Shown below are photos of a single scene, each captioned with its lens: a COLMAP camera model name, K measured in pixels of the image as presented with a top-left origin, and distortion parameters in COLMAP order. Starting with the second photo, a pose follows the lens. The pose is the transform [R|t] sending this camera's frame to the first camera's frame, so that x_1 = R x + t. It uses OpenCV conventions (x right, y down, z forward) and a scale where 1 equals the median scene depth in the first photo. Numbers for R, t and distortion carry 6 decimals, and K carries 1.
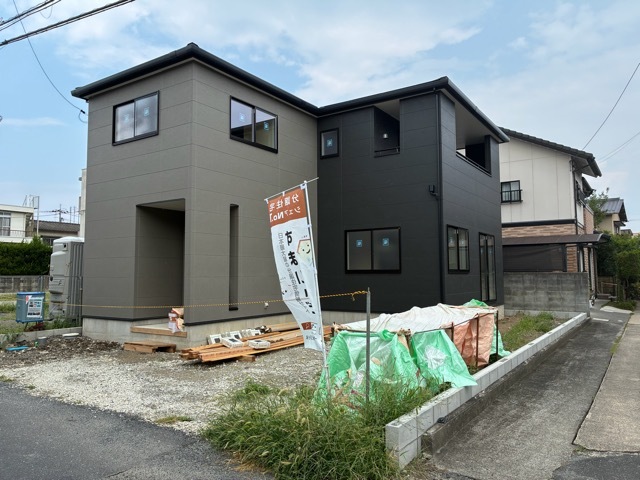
lens RADIAL K [[482.3, 0, 320.0], [0, 482.3, 240.0], [0, 0, 1]] dist [0.001671, -0.000252]
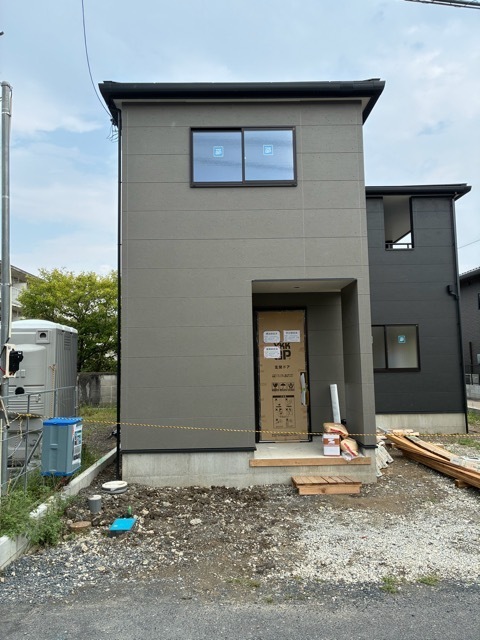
lens RADIAL K [[482.3, 0, 240.0], [0, 482.3, 320.0], [0, 0, 1]] dist [0.001671, -0.000252]
pose [[0.820610, 0.040366, 0.570061, -0.740234], [-0.026928, 0.999126, -0.031985, 0.006188], [-0.570853, 0.010896, 0.820980, 0.419167]]
